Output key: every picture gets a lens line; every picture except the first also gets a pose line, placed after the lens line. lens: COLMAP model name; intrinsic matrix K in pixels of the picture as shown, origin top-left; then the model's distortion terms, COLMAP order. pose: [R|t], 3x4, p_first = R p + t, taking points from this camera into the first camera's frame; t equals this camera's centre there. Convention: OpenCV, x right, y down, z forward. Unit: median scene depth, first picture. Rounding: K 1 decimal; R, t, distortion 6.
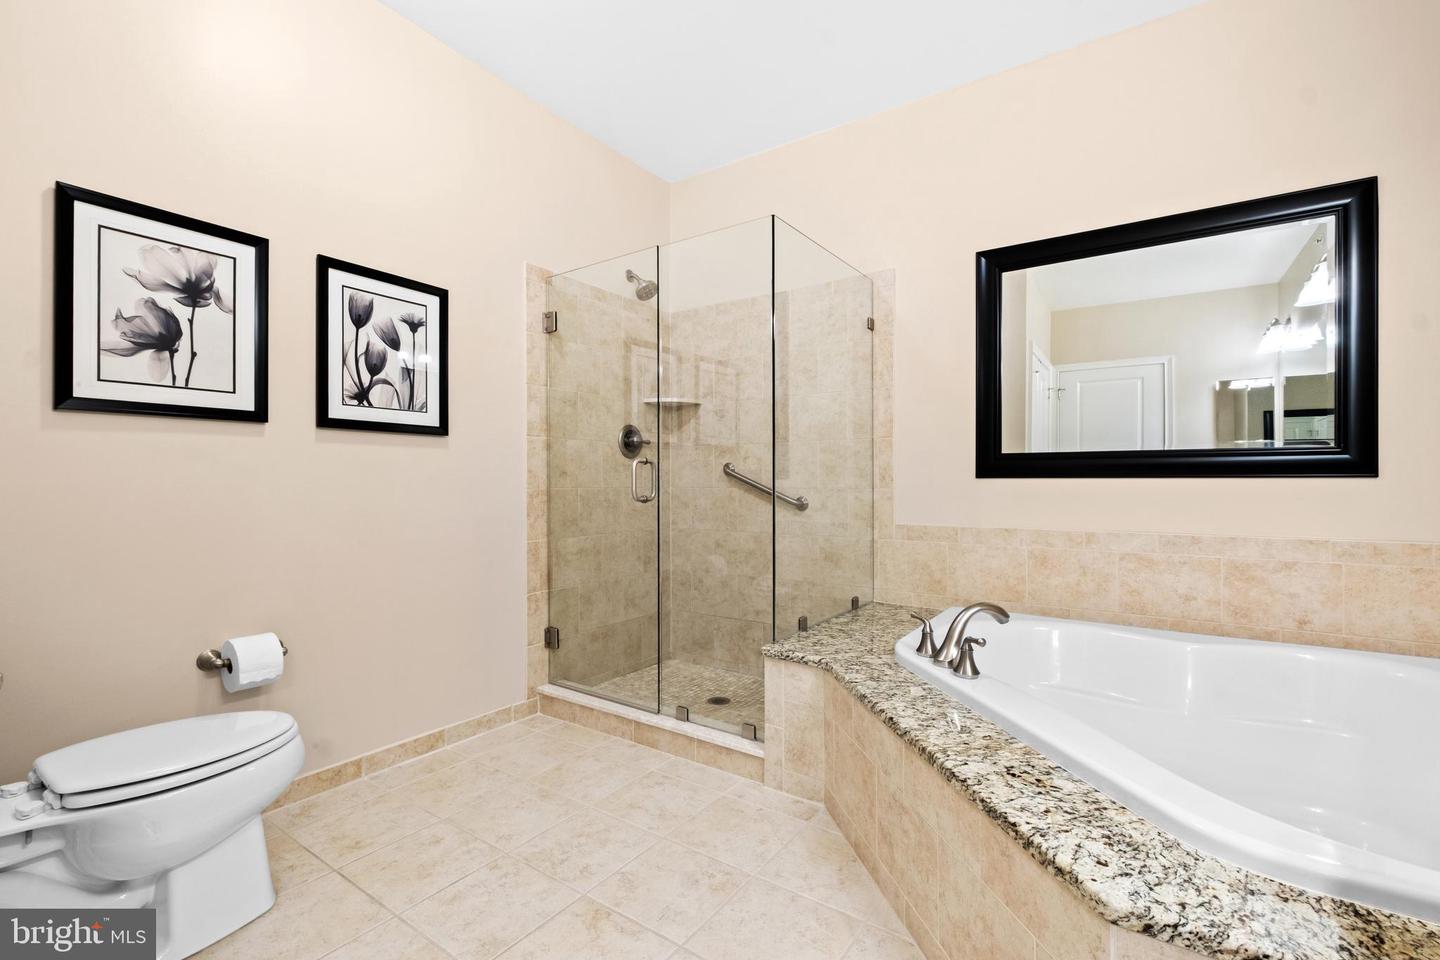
lens RADIAL K [[627.2, 0, 723.8], [0, 627.2, 480.4], [0, 0, 1]] dist [0.003442, -0.003635]
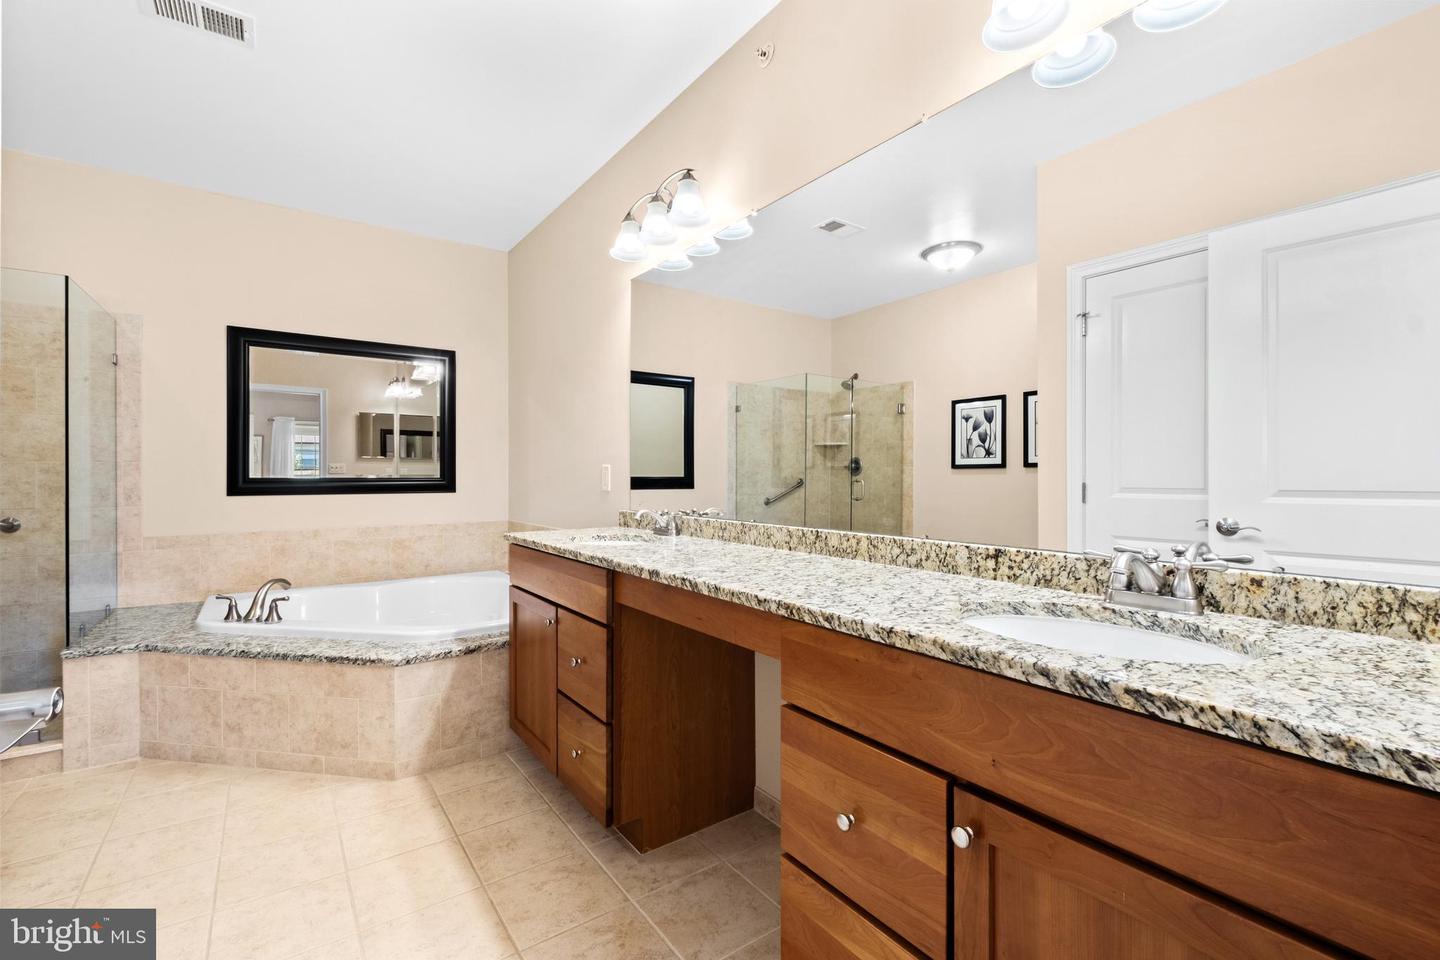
lens RADIAL K [[627.2, 0, 724.5], [0, 627.2, 474.2], [0, 0, 1]] dist [0.003442, -0.003635]
pose [[0.330961, 0.000205, 0.943644, -0.612186], [-0.000154, 1.000000, -0.000164, -0.060666], [-0.943644, -0.000091, 0.330961, -0.521904]]
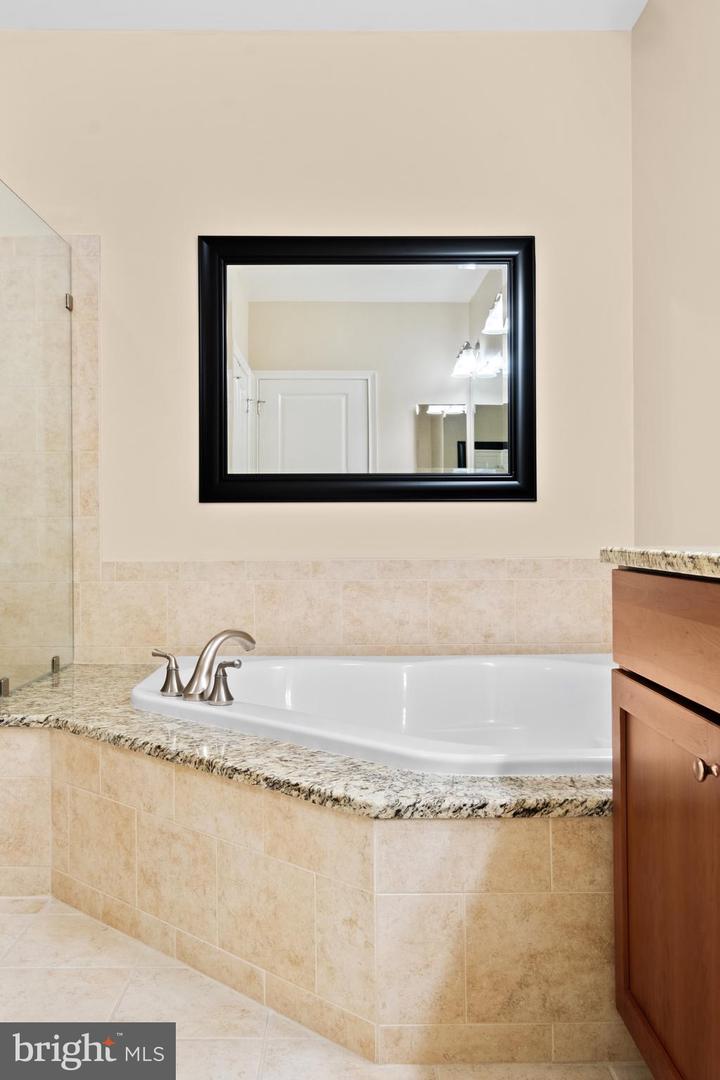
lens RADIAL K [[1004.2, 0, 353.5], [0, 1004.2, 524.5], [0, 0, 1]] dist [0.015275, 0.000000]
pose [[0.821008, -0.002106, 0.570912, -0.245418], [0.004965, 0.999982, -0.003452, 0.038518], [-0.570894, 0.005668, 0.821004, -0.280262]]
